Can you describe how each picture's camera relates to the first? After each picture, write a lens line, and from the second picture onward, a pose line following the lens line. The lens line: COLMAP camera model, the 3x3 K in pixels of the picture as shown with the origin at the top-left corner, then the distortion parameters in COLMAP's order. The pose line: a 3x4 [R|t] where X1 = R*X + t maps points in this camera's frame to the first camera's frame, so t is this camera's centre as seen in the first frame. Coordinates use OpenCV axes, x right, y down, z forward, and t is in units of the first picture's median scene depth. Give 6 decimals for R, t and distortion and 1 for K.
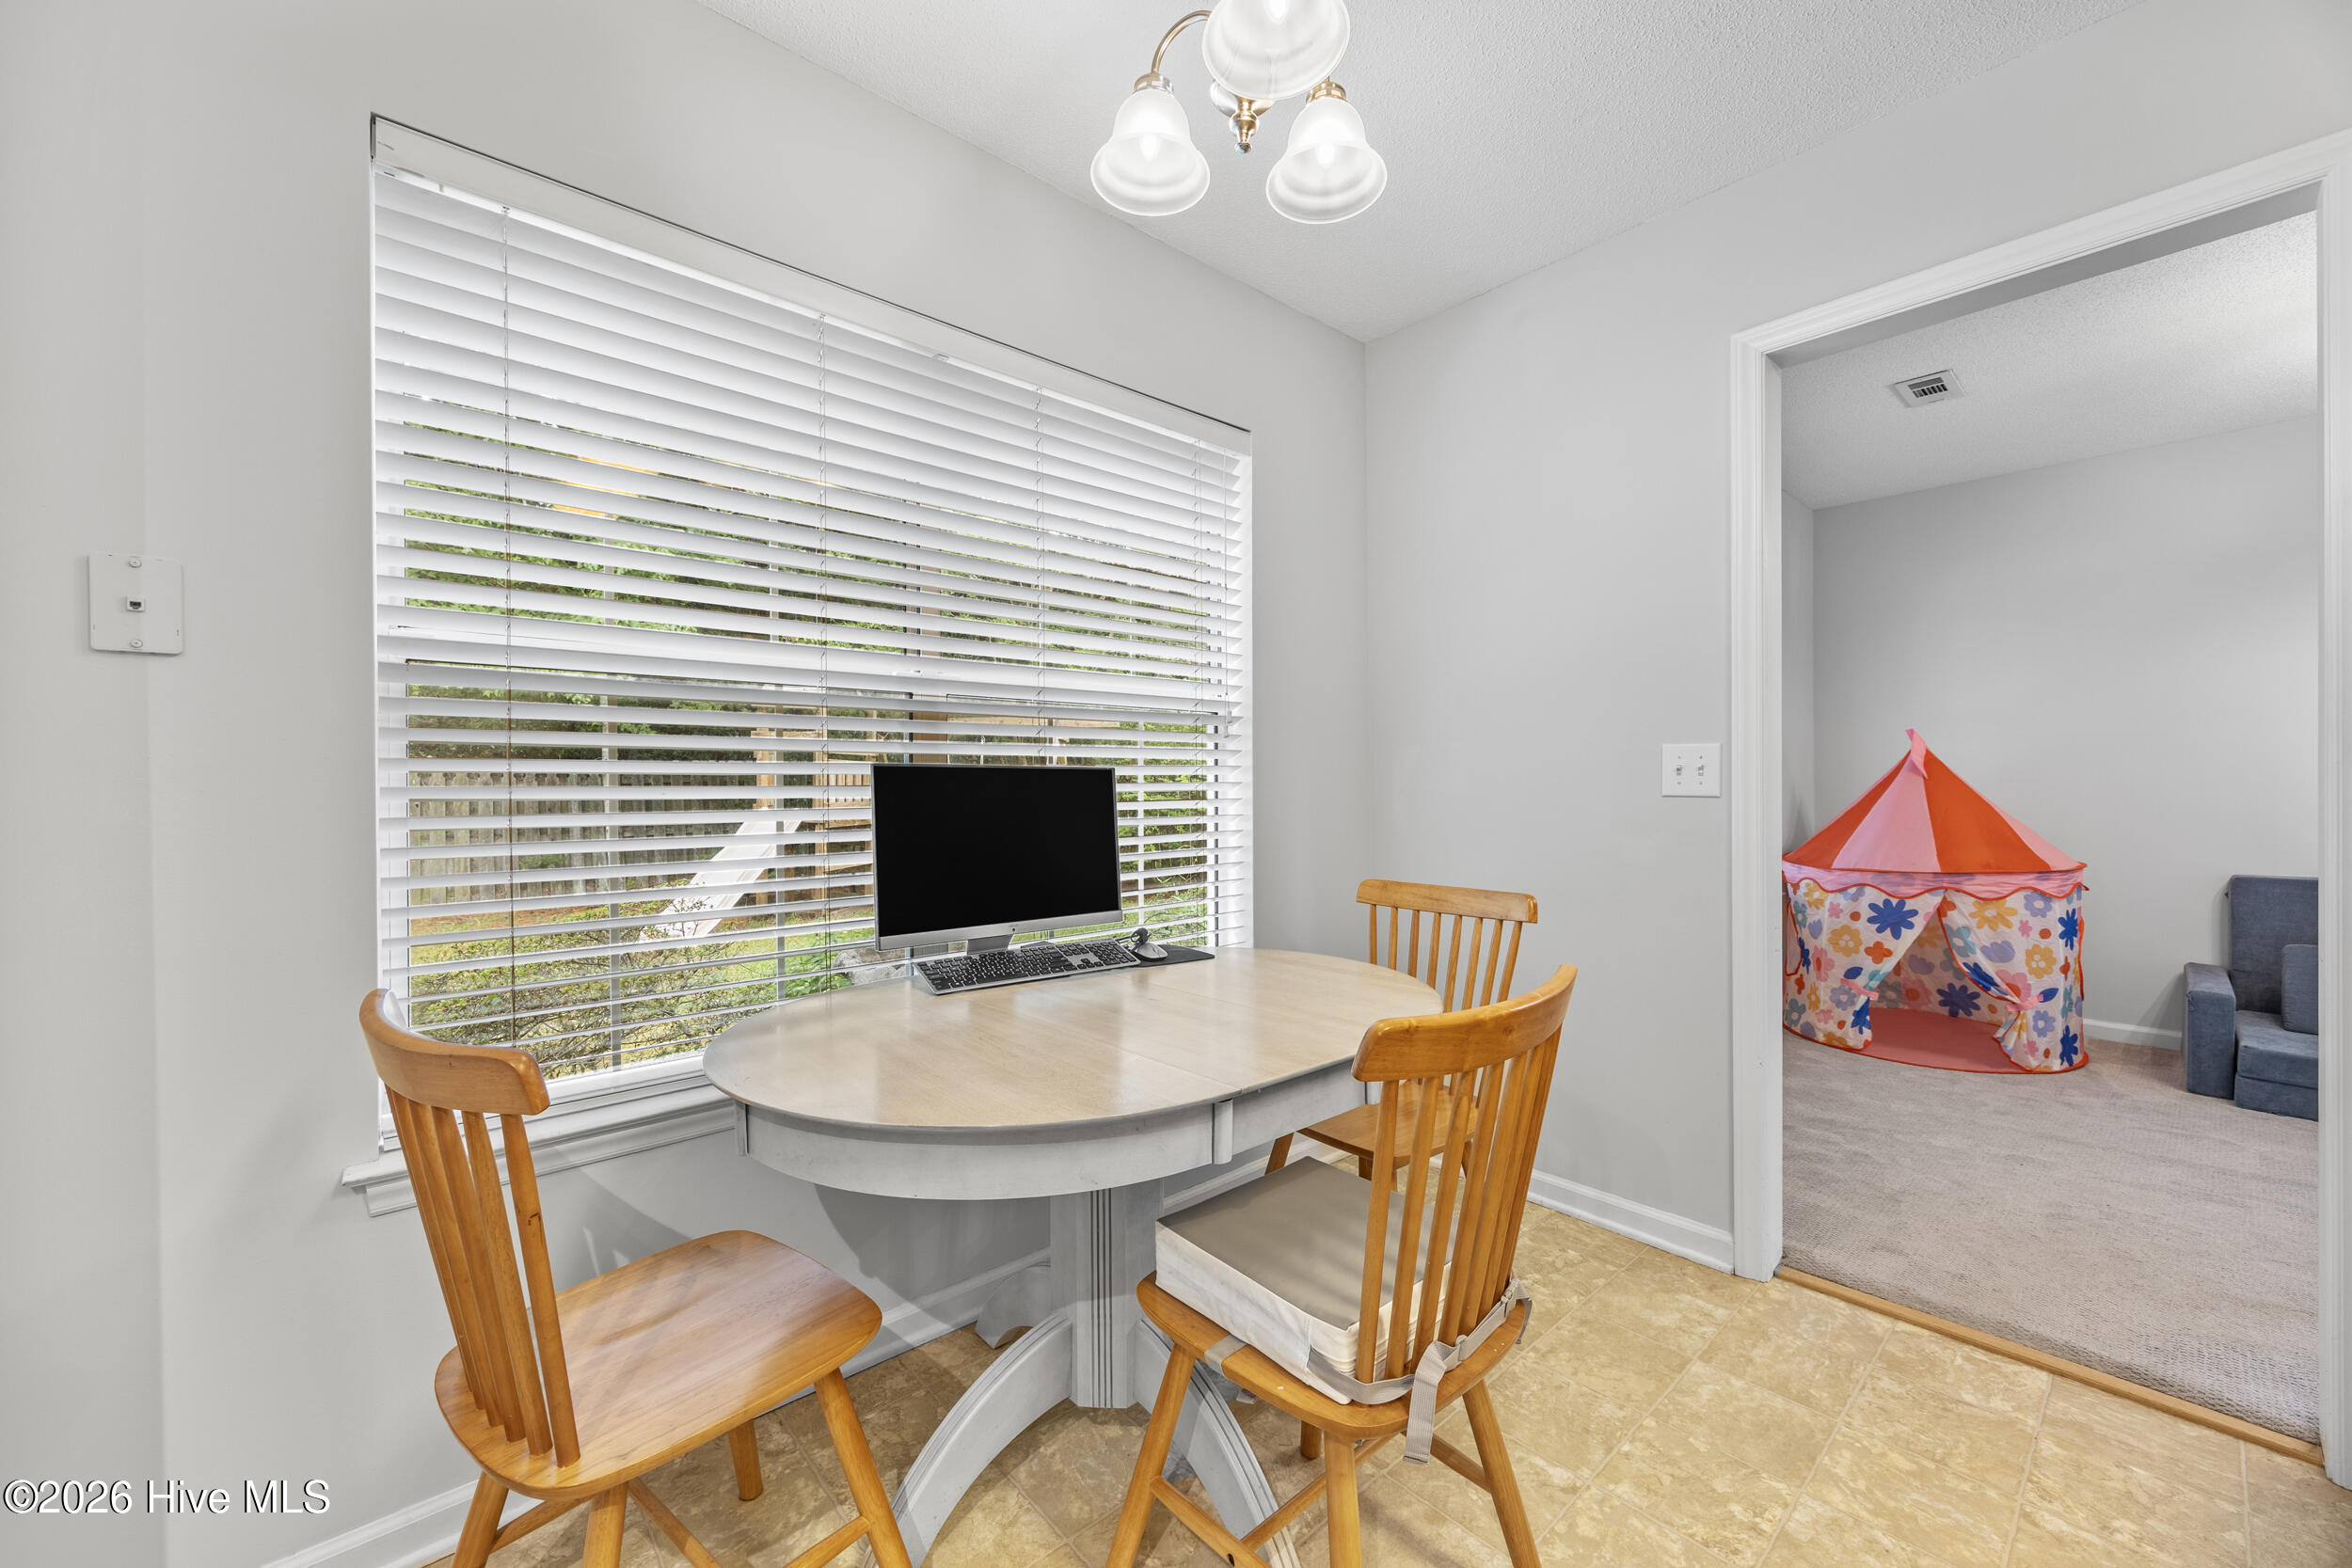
lens RADIAL K [[901.9, 0, 1159.5], [0, 901.9, 777.5], [0, 0, 1]] dist [-0.002080, -0.000097]
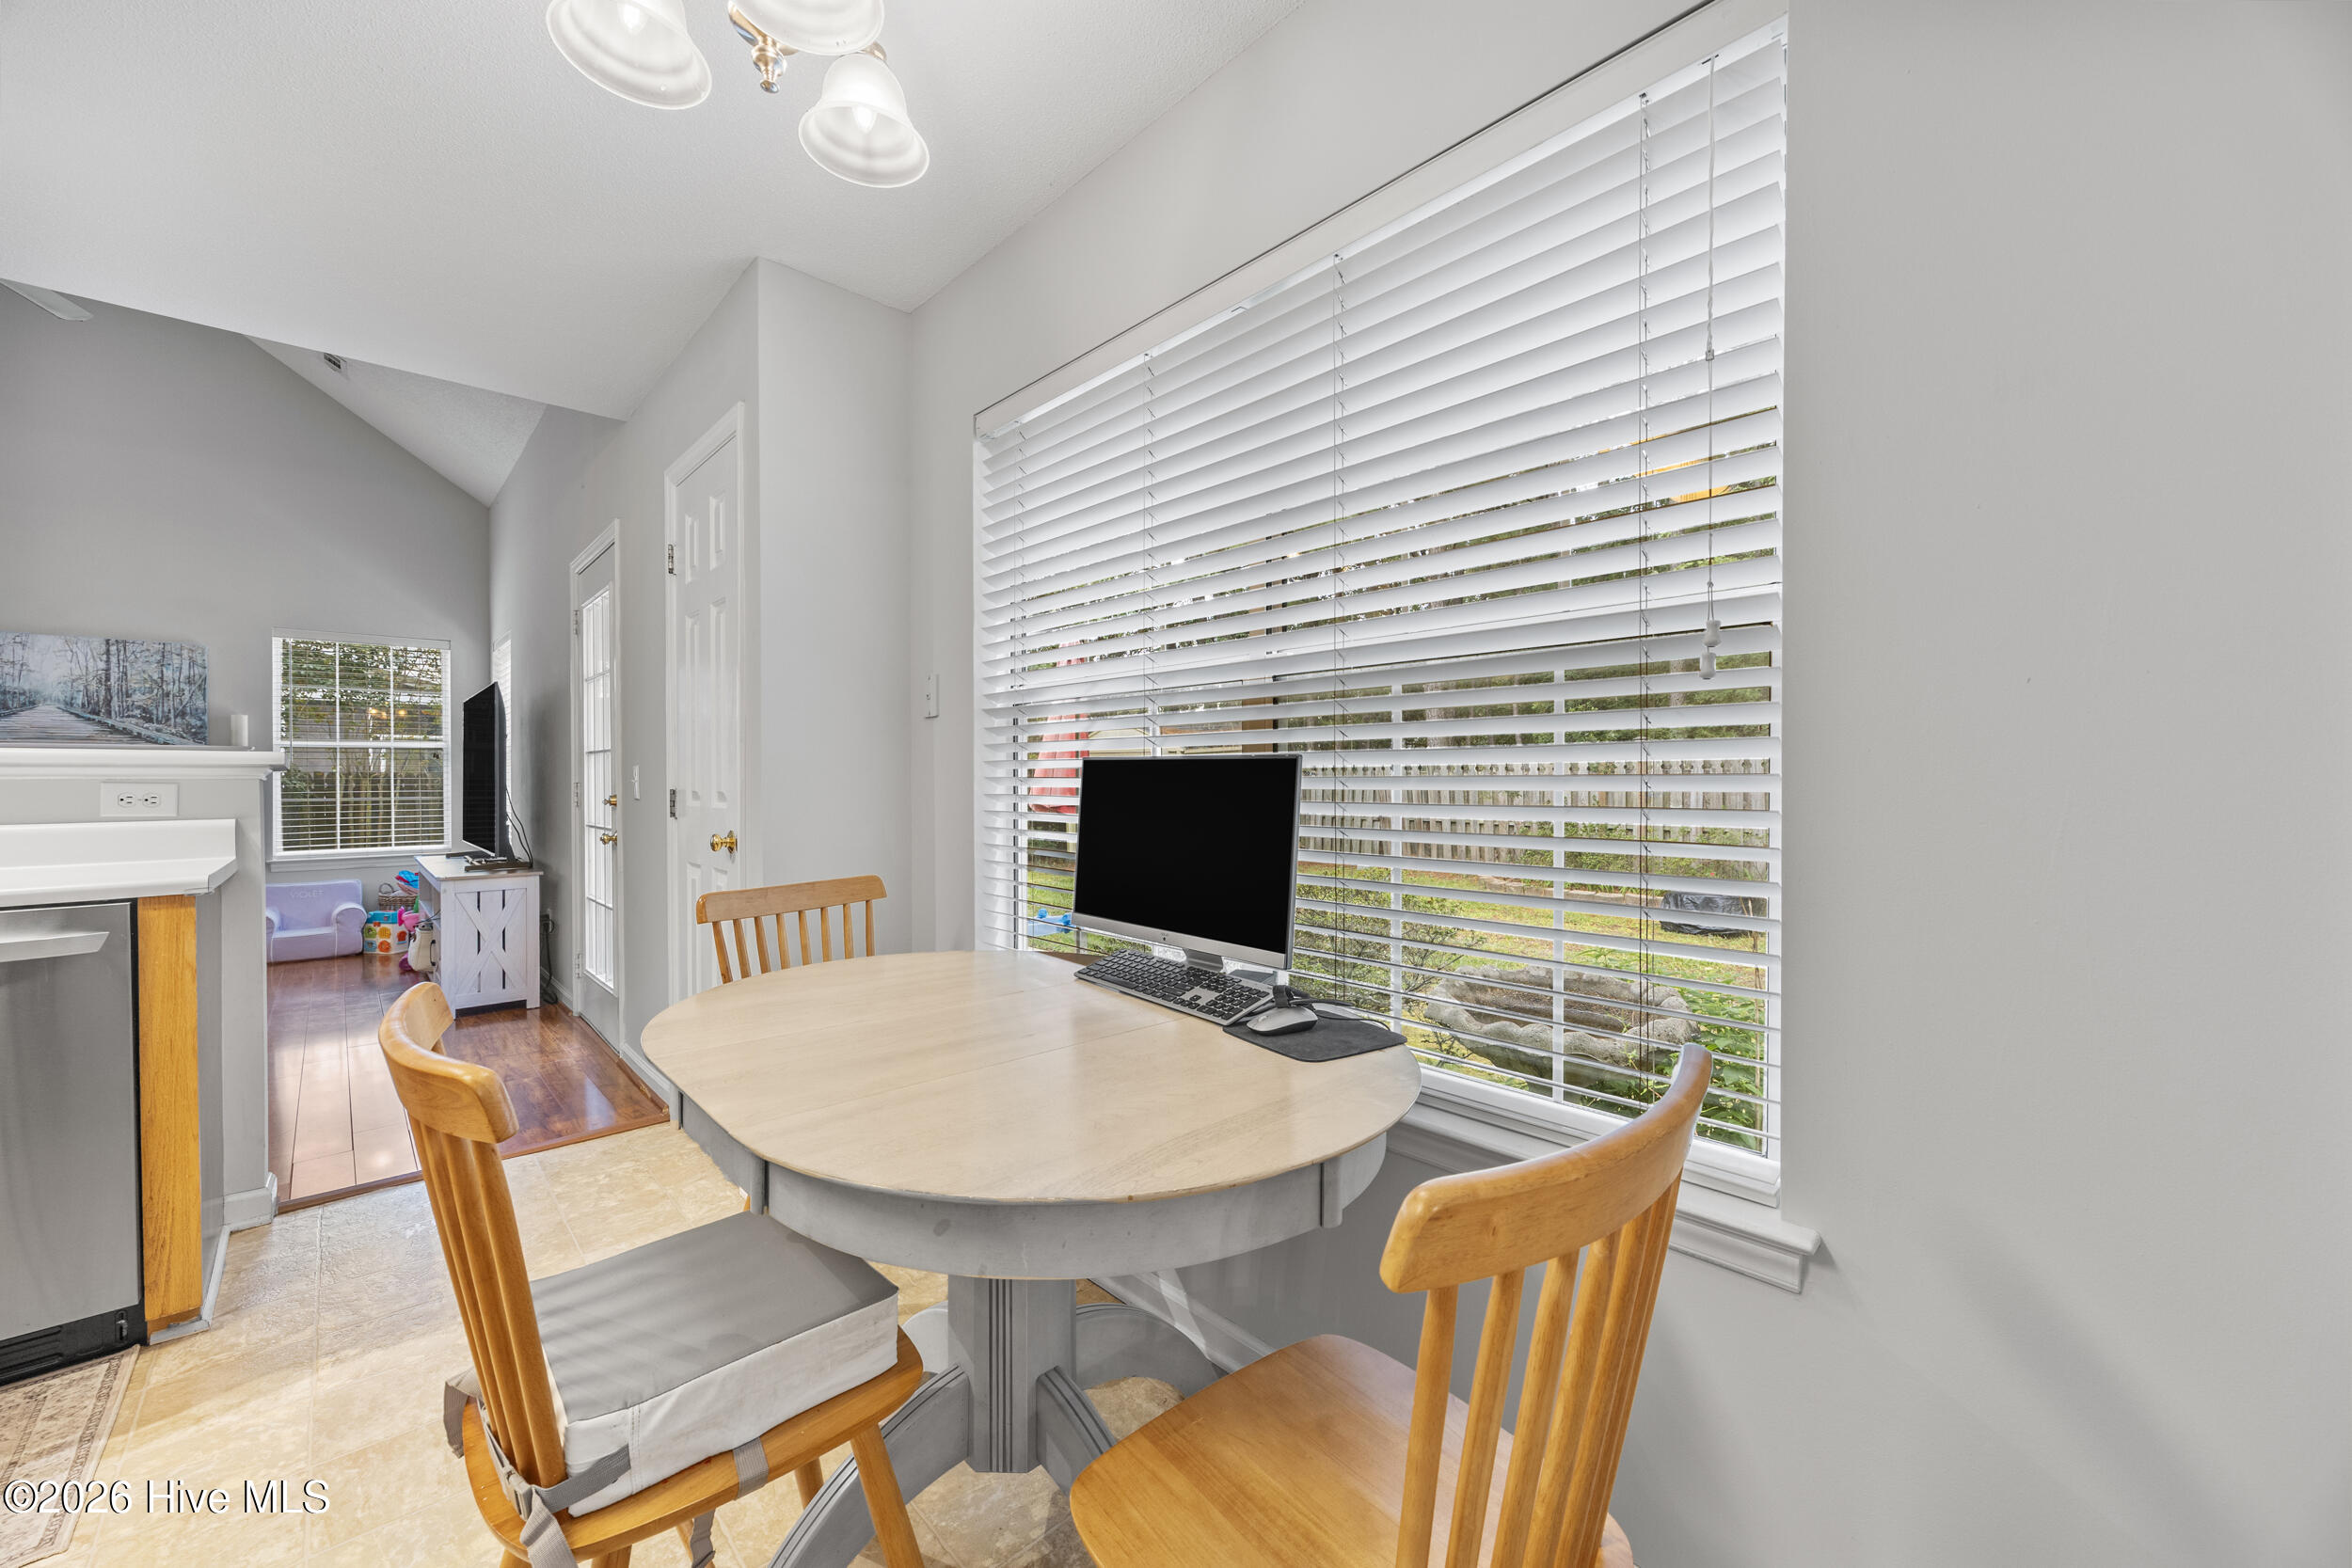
lens RADIAL K [[901.9, 0, 1173.4], [0, 901.9, 778.4], [0, 0, 1]] dist [-0.002080, -0.000097]
pose [[0.038616, 0.008921, -0.999214, 0.805023], [0.001642, 0.999958, 0.008991, 0.001139], [0.999253, -0.001988, 0.038600, 1.075663]]
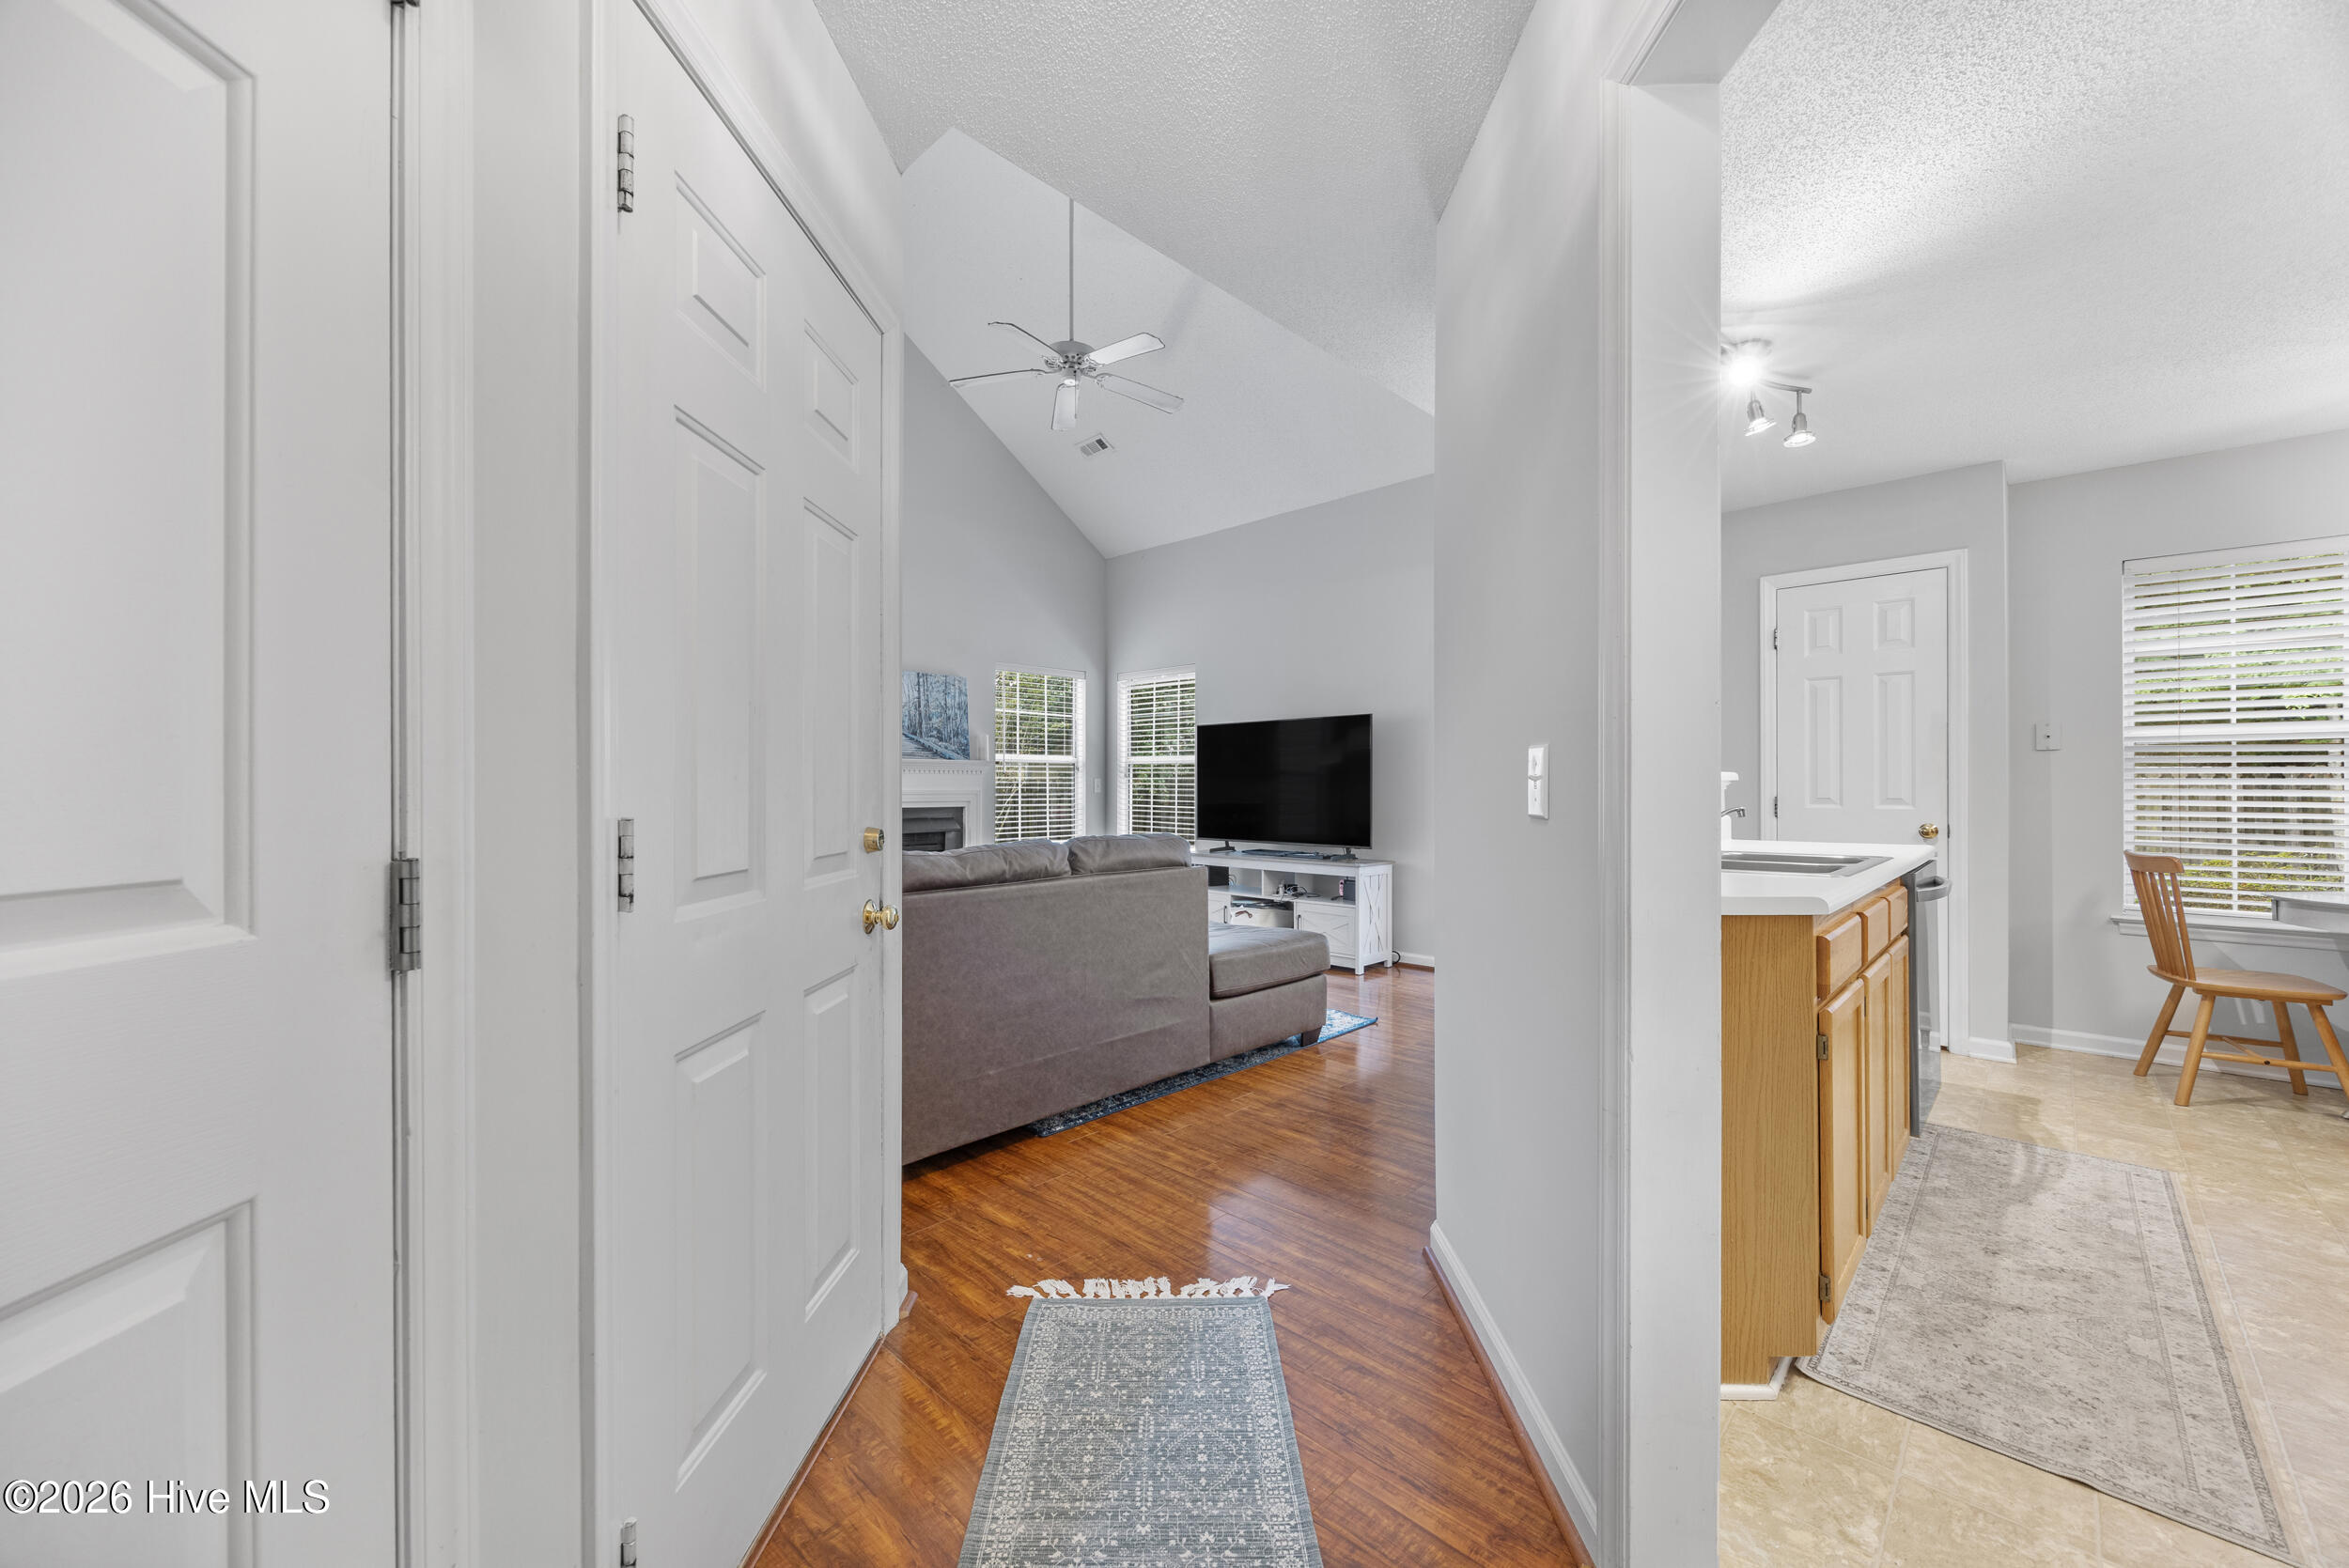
lens RADIAL K [[900.7, 0, 1167.6], [0, 900.7, 780.4], [0, 0, 1]] dist [-0.002080, -0.000097]
pose [[0.079180, 0.001288, -0.996859, 1.450125], [-0.000923, 0.999999, 0.001219, -0.011795], [0.996860, 0.000824, 0.079181, -1.879647]]
